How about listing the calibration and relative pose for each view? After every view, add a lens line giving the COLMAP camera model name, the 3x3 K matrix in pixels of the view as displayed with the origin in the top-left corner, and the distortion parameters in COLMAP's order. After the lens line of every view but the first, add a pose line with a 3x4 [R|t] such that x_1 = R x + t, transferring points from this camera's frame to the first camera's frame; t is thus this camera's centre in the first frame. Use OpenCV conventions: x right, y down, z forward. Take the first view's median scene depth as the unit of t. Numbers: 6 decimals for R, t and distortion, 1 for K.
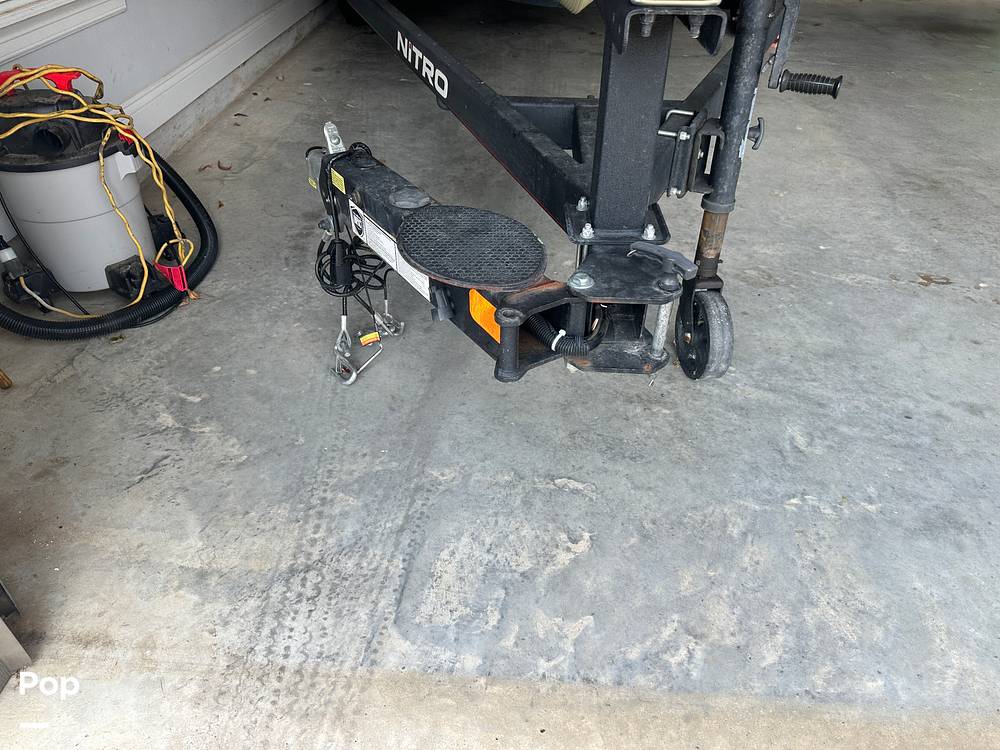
lens RADIAL K [[722.2, 0, 496.8], [0, 722.2, 373.6], [0, 0, 1]] dist [0.066462, -0.113442]
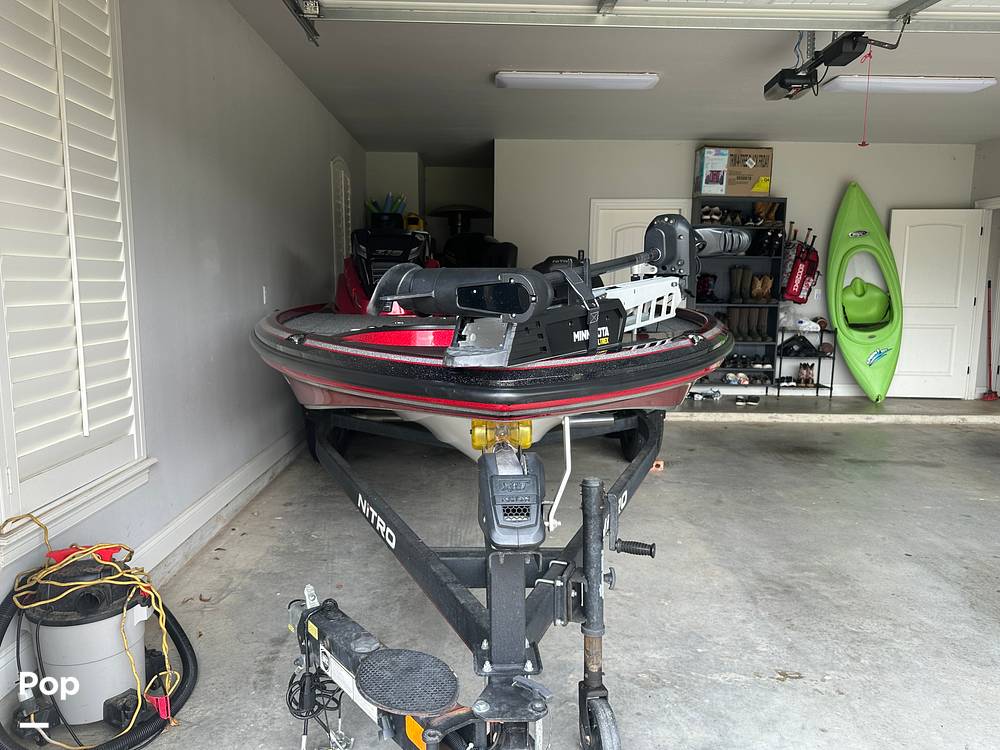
lens RADIAL K [[722.2, 0, 496.8], [0, 722.2, 373.6], [0, 0, 1]] dist [0.066462, -0.113442]
pose [[0.996999, -0.018788, 0.075101, 0.024023], [0.053337, 0.869822, -0.490475, 0.006690], [-0.056109, 0.493008, 0.868213, -0.311995]]
